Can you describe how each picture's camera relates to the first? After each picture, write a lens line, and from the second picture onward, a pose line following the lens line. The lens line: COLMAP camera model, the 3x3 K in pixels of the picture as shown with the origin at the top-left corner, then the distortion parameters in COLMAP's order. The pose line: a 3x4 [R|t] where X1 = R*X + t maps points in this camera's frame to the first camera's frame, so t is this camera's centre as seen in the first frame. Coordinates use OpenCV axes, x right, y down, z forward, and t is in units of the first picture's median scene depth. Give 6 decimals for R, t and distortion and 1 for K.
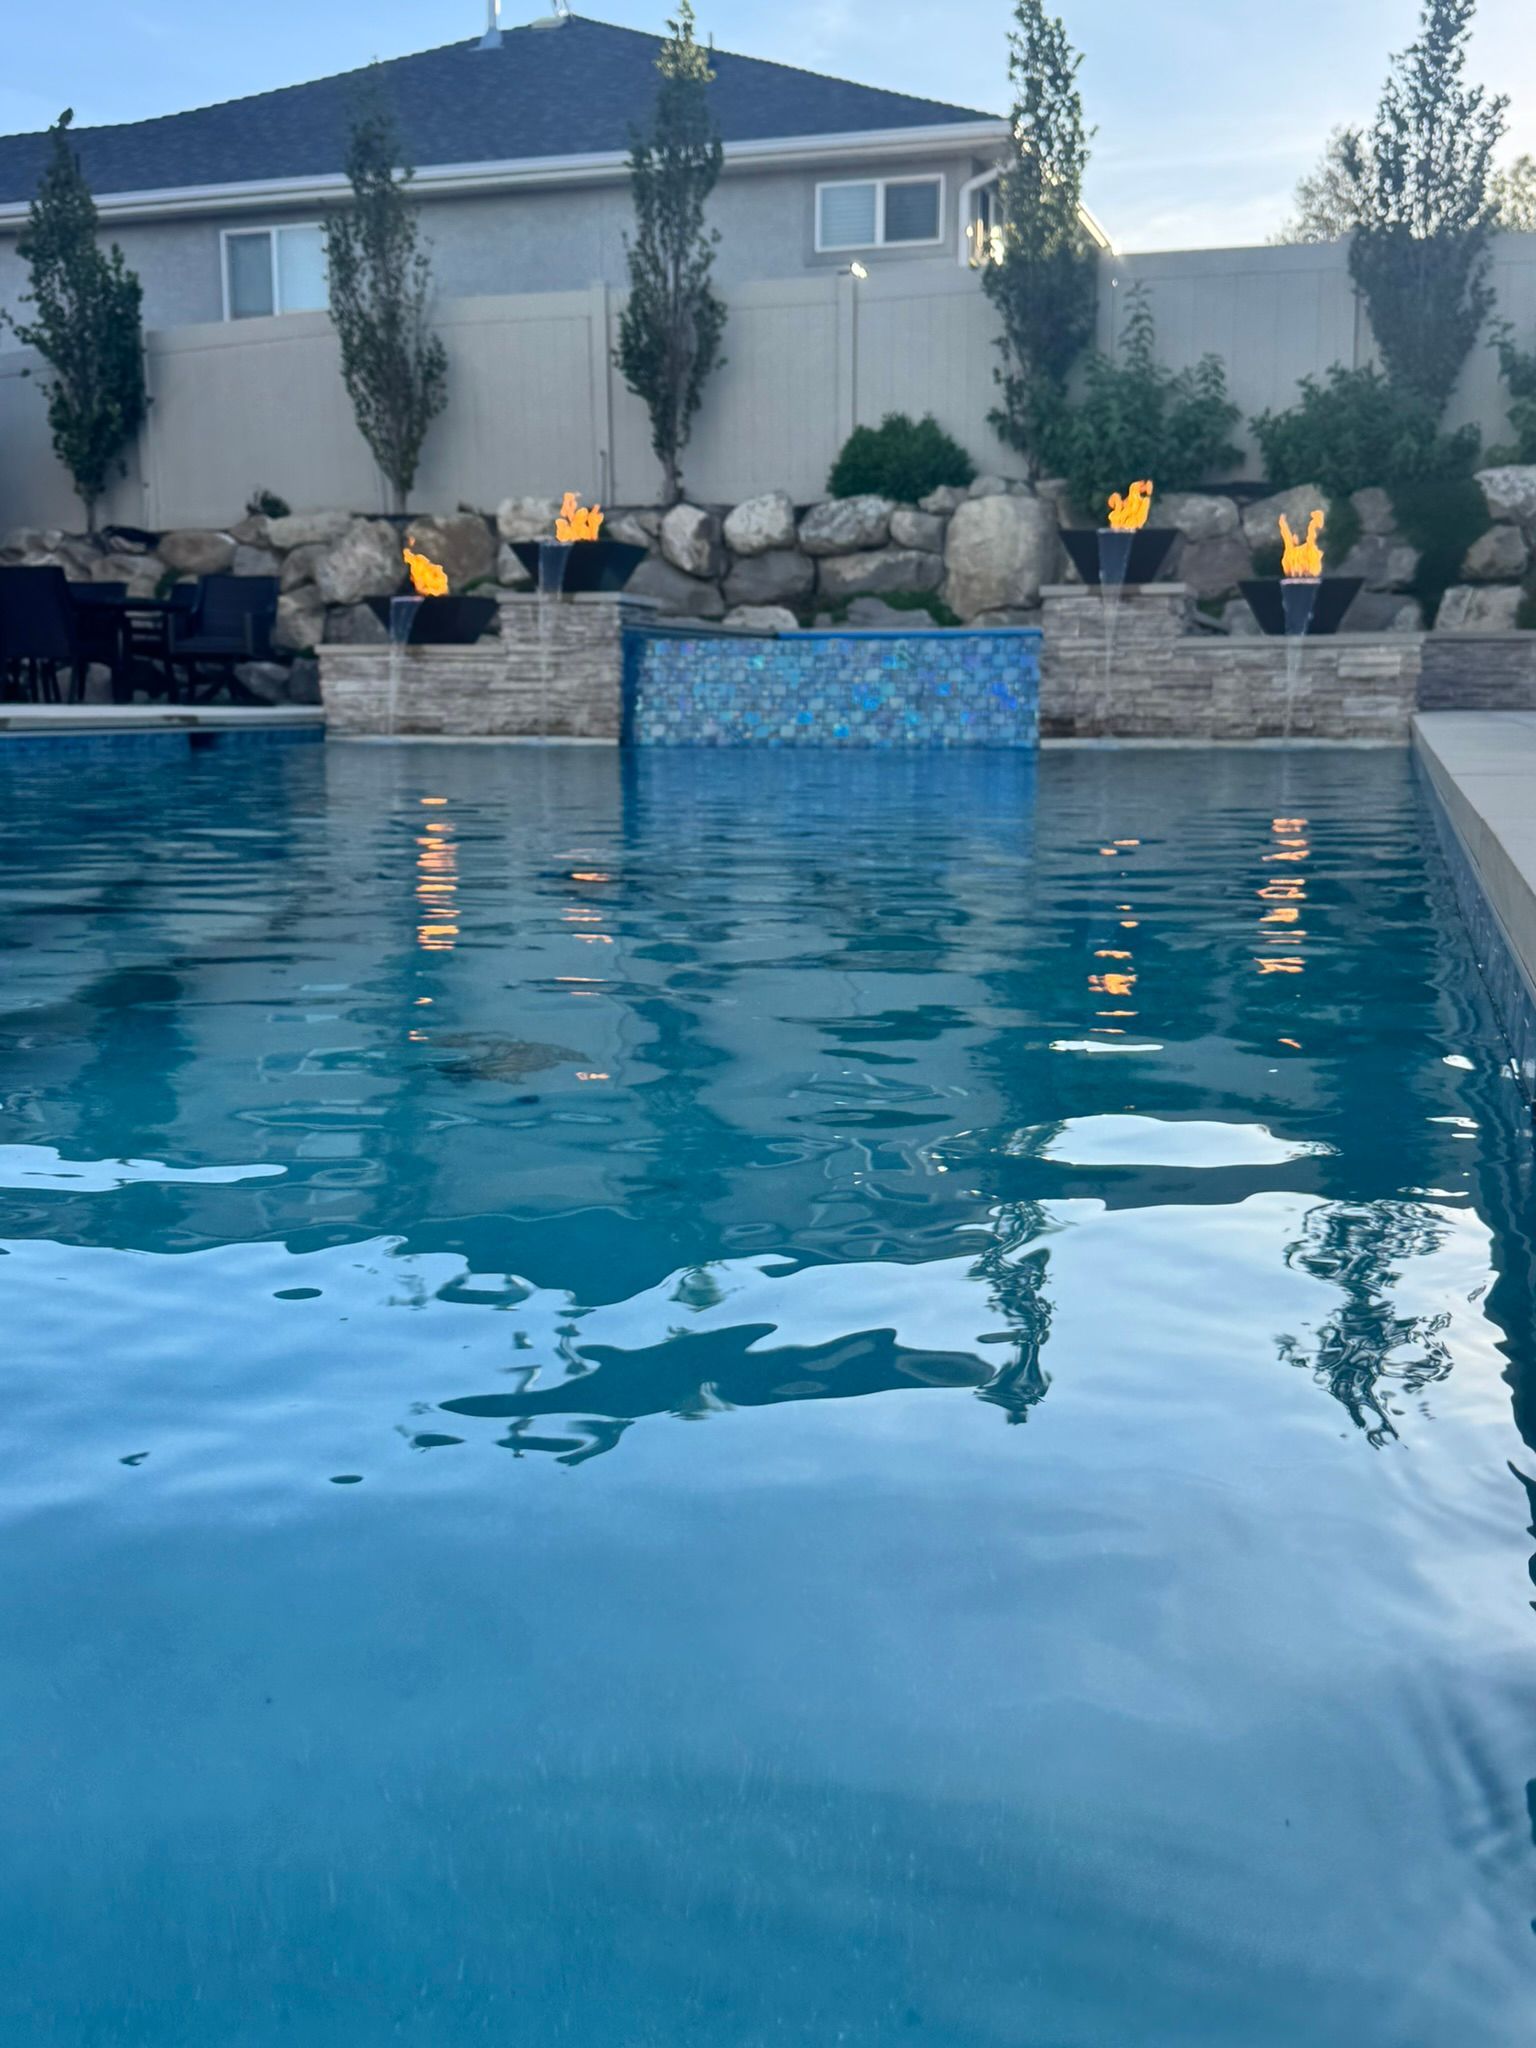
lens RADIAL K [[2036.6, 0, 768.0], [0, 2036.6, 1024.0], [0, 0, 1]] dist [0.228845, -0.646887]
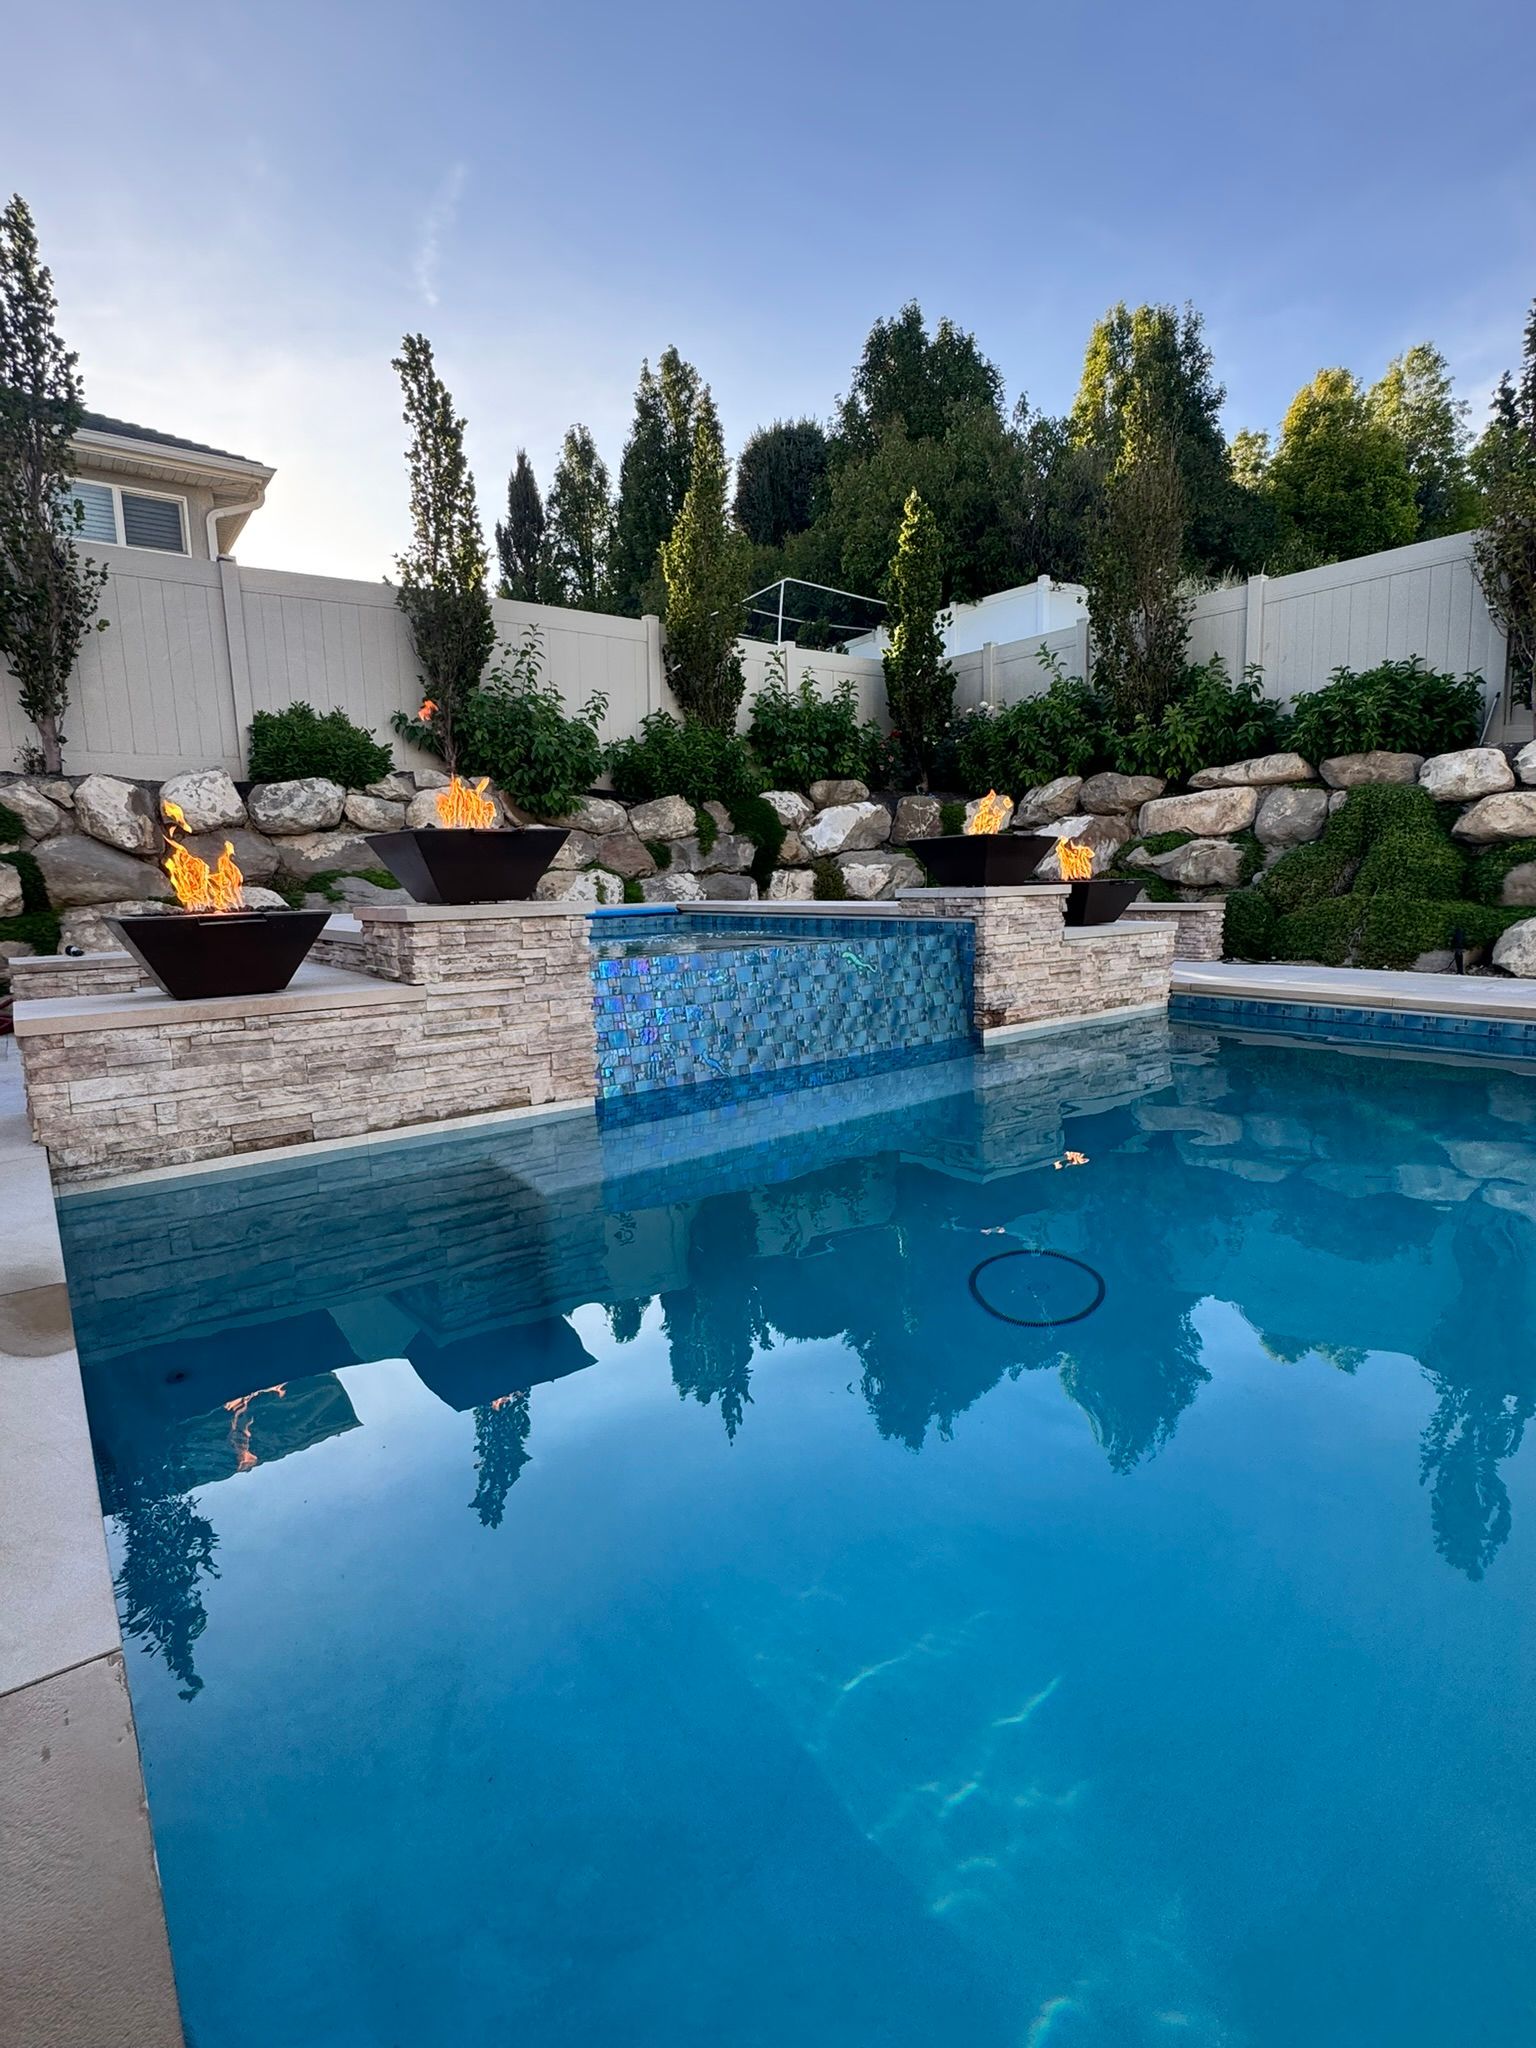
lens RADIAL K [[1001.7, 0, 777.8], [0, 1001.7, 1017.9], [0, 0, 1]] dist [-0.002044, 0.000368]
pose [[0.587675, -0.125386, 0.799323, -0.236208], [0.153040, 0.987312, 0.042357, -0.128890], [-0.794492, 0.097436, 0.599408, 0.548247]]
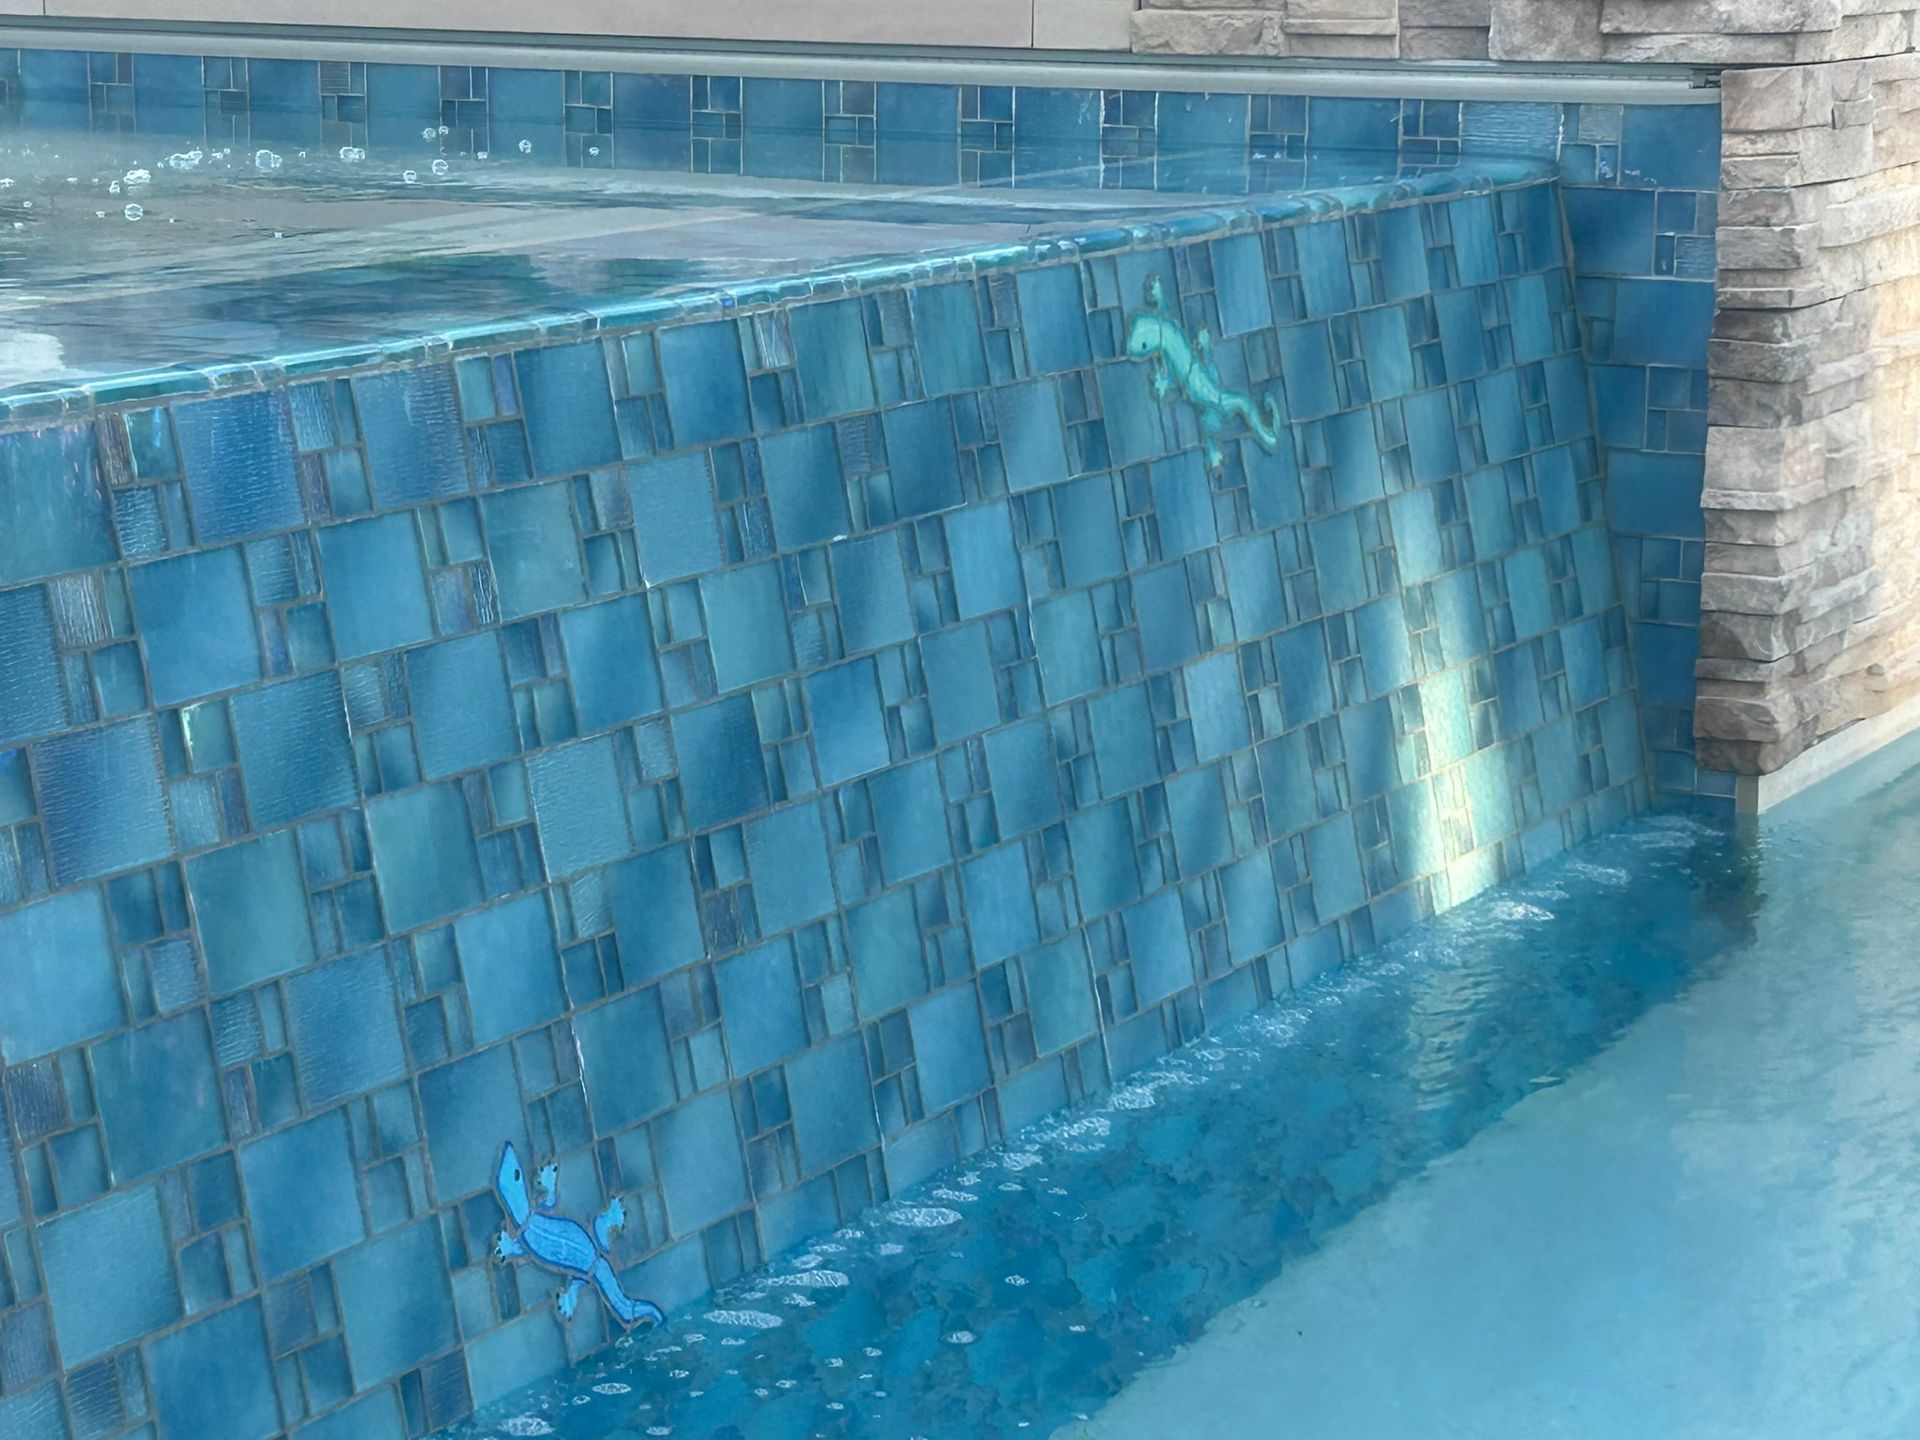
lens RADIAL K [[4407.6, 0, 960.0], [0, 4407.6, 720.0], [0, 0, 1]] dist [0.031607, 0.189571]
pose [[0.225955, -0.186740, 0.956071, -0.161435], [0.153341, 0.976037, 0.154400, -0.147938], [-0.961993, 0.111717, 0.249175, 0.685764]]
